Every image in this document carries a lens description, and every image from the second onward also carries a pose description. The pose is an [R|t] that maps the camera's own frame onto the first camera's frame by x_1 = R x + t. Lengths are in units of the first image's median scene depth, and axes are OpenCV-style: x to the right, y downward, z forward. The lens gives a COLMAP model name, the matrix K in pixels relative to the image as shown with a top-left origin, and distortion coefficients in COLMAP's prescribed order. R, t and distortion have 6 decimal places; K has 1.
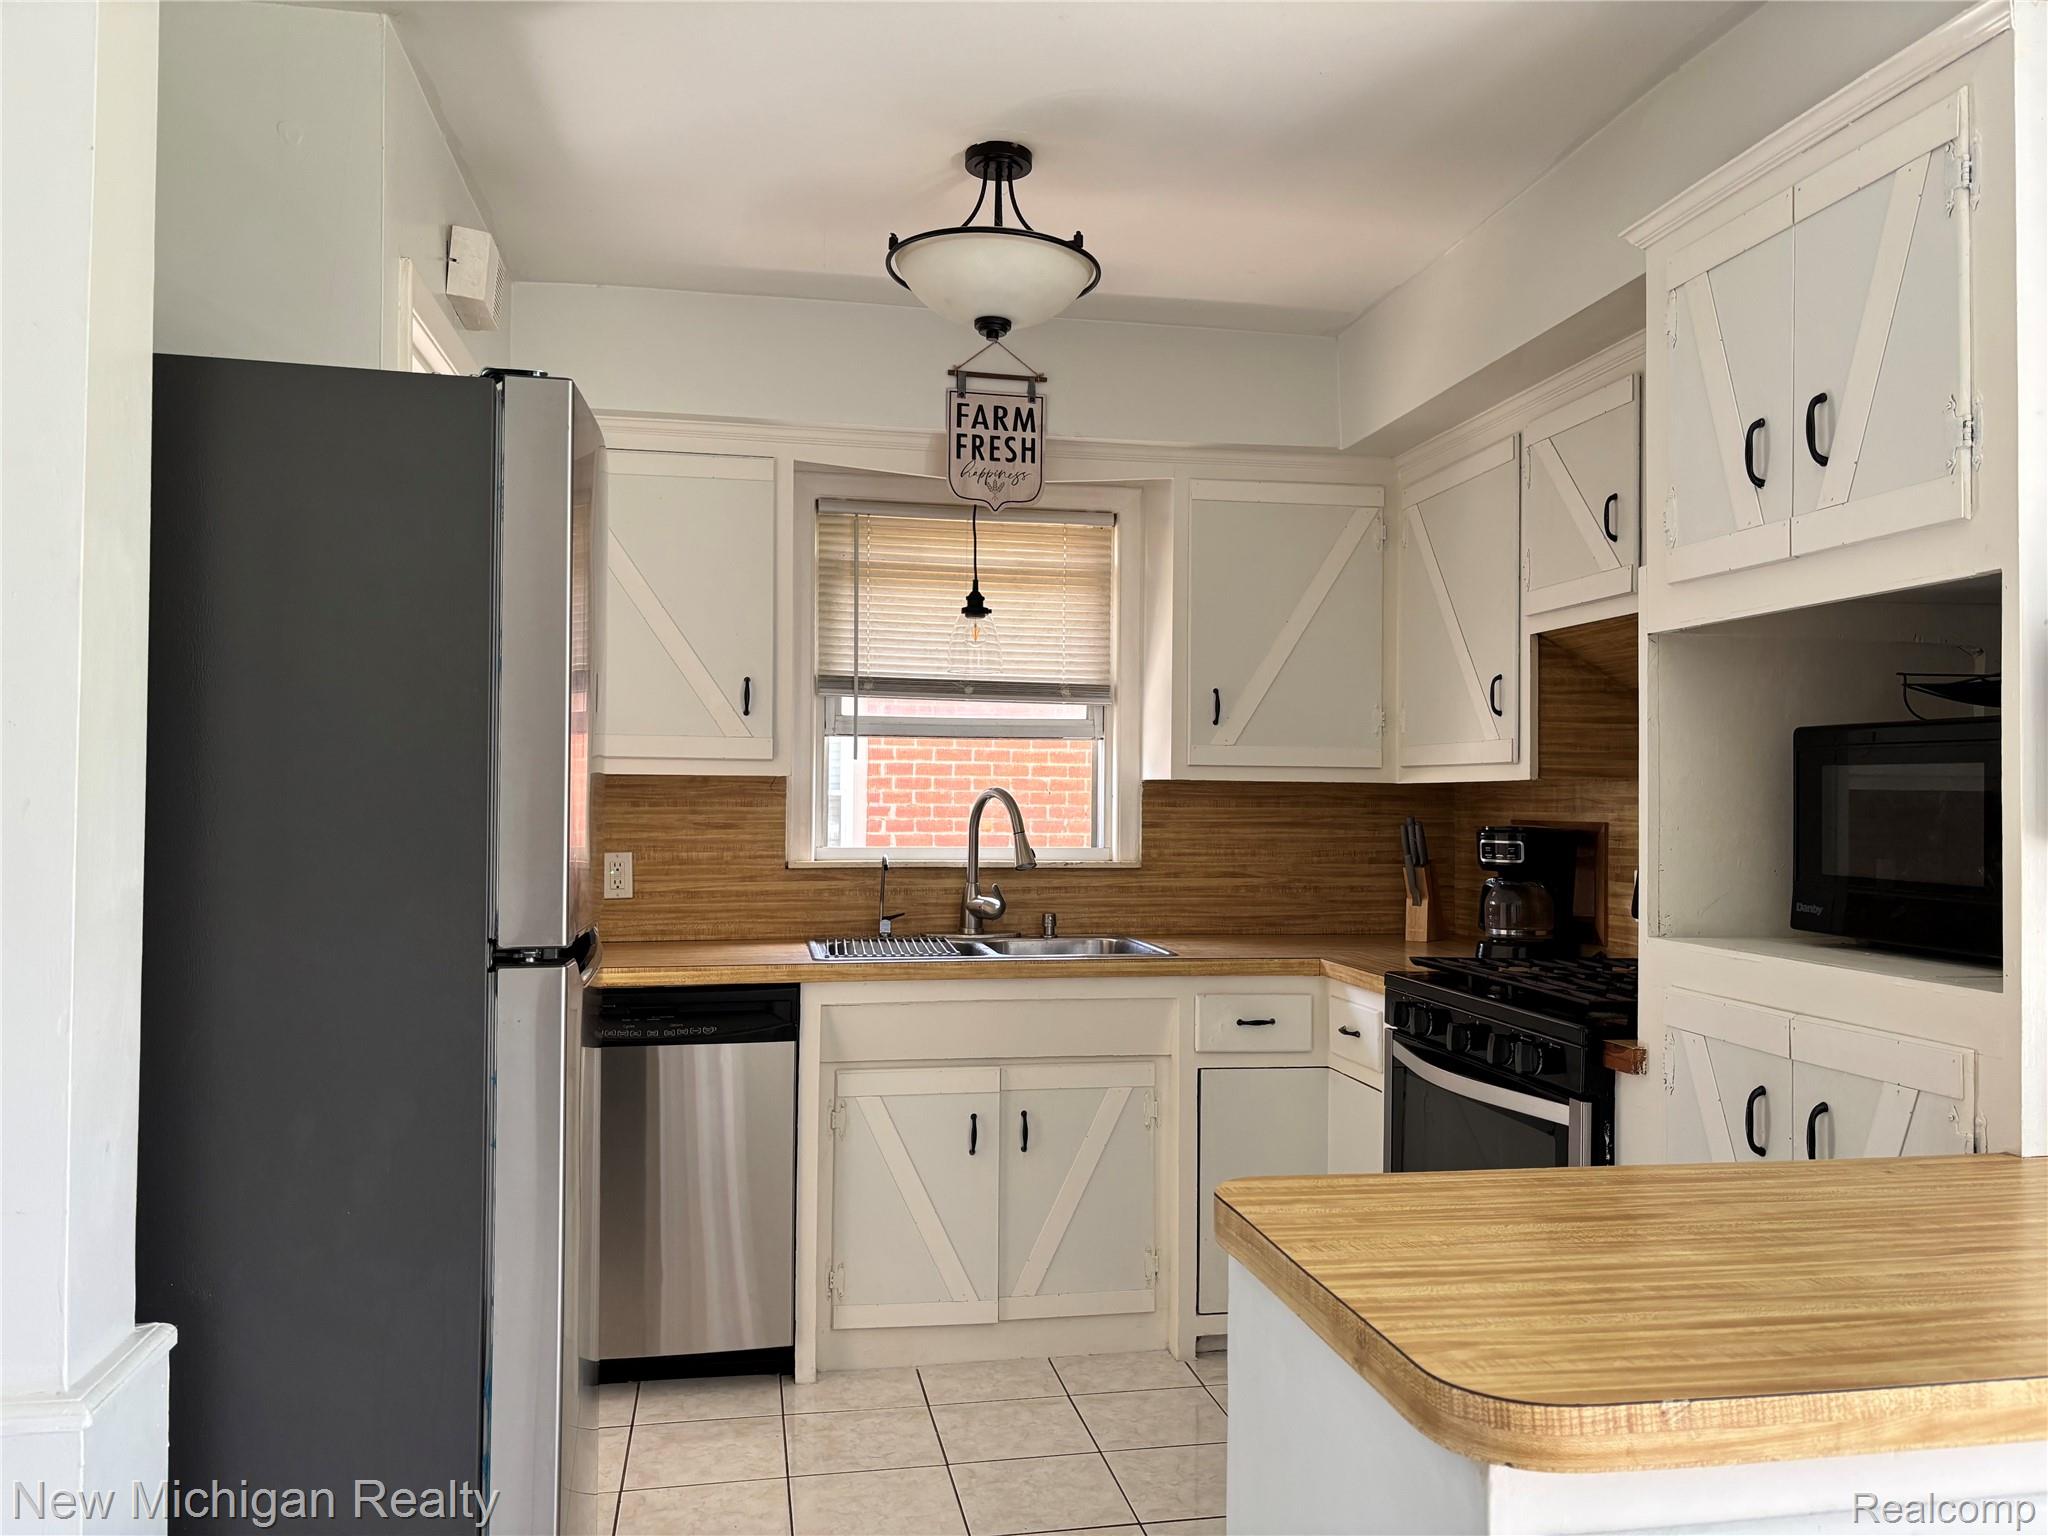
lens RADIAL K [[1555.5, 0, 1037.1], [0, 1555.5, 768.2], [0, 0, 1]] dist [0.064487, -0.077135]
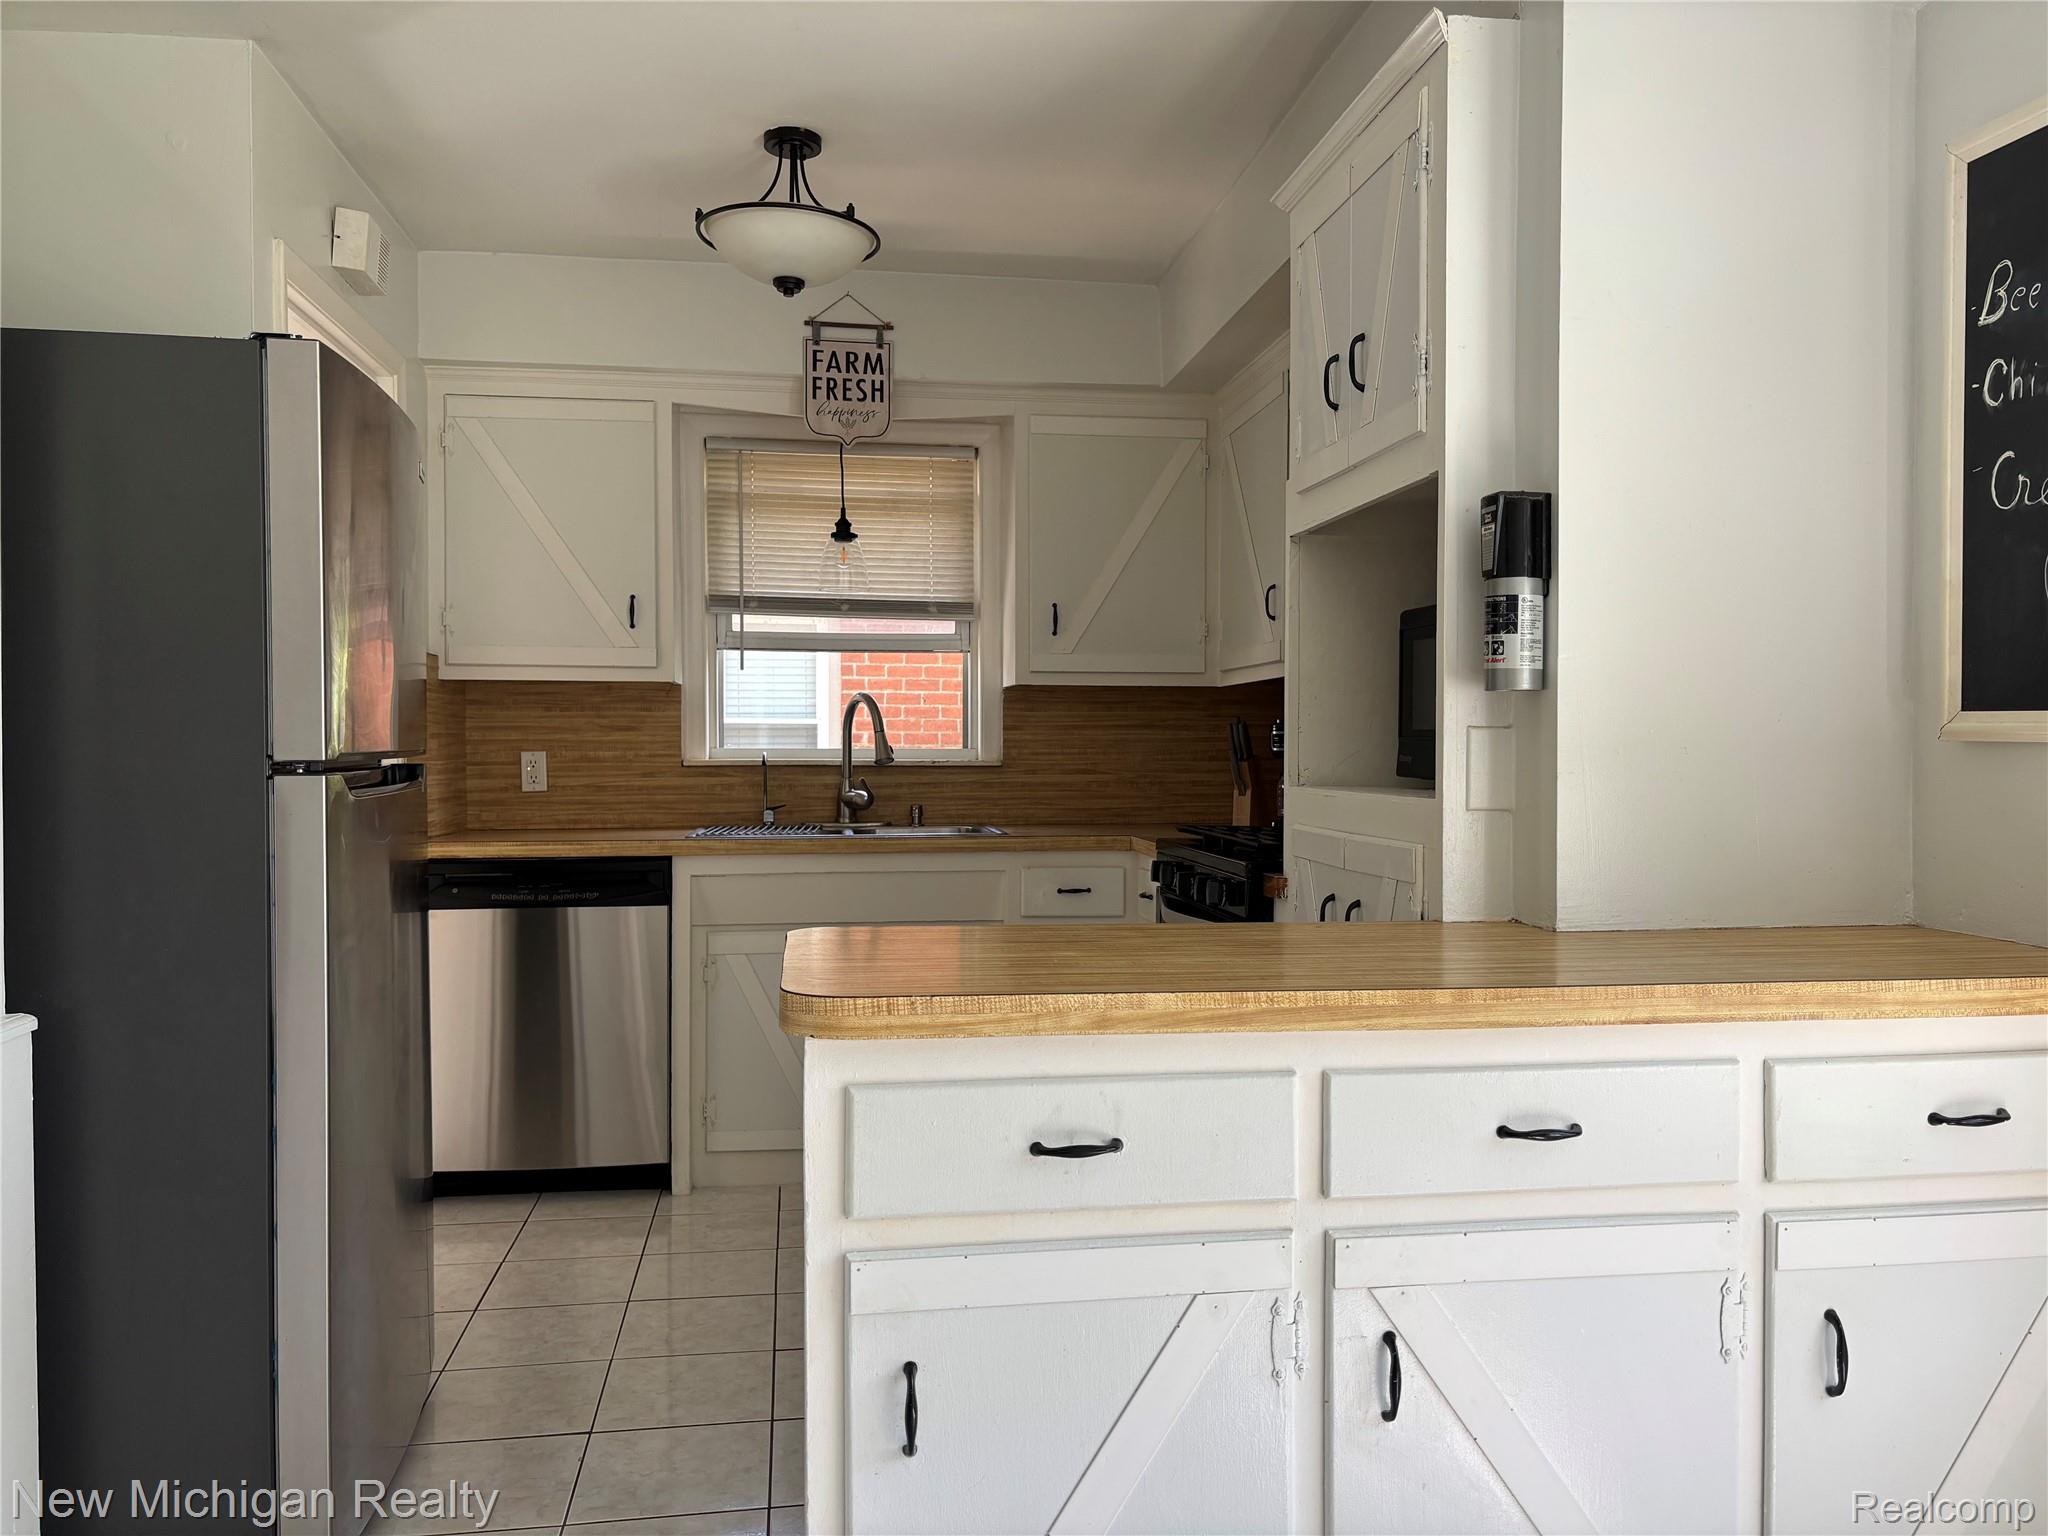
lens RADIAL K [[1558.2, 0, 1032.6], [0, 1558.2, 772.2], [0, 0, 1]] dist [0.047961, -0.072369]
pose [[0.999183, -0.005605, -0.040012, 0.150670], [0.007002, 0.999367, 0.034872, 0.033553], [0.039791, -0.035124, 0.998591, -0.136210]]
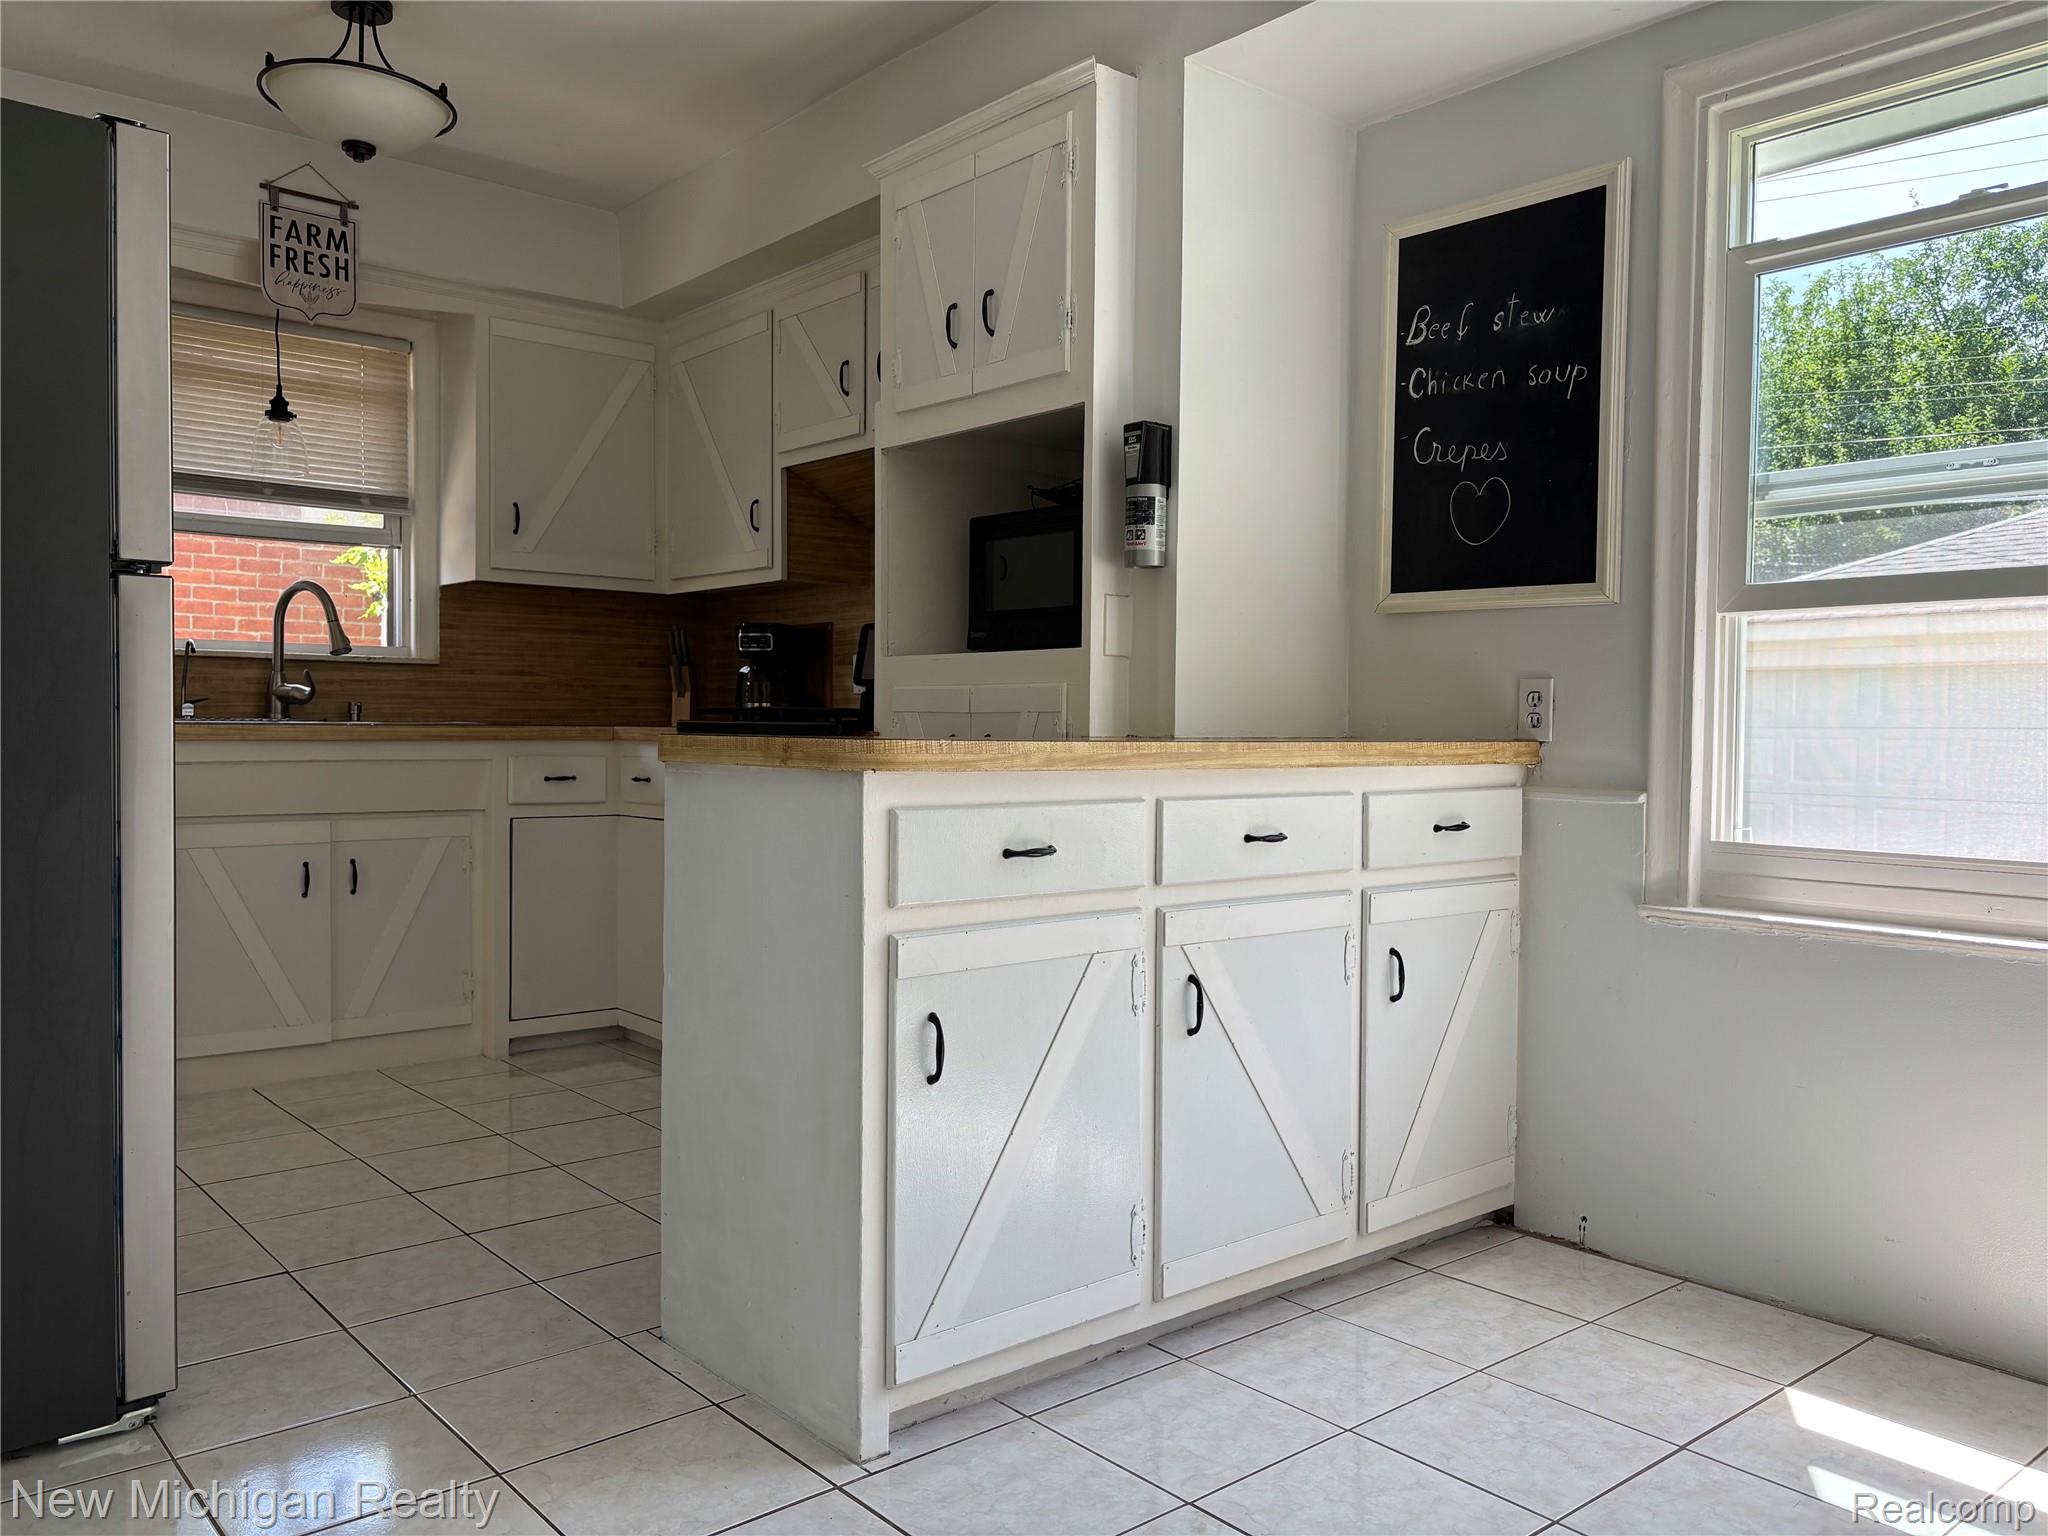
lens RADIAL K [[1558.2, 0, 1032.6], [0, 1558.2, 772.2], [0, 0, 1]] dist [0.047961, -0.072369]
pose [[0.870006, -0.015736, 0.492789, -0.132966], [-0.011271, 0.998595, 0.051786, 0.087937], [-0.492912, -0.050608, 0.868606, -0.221147]]
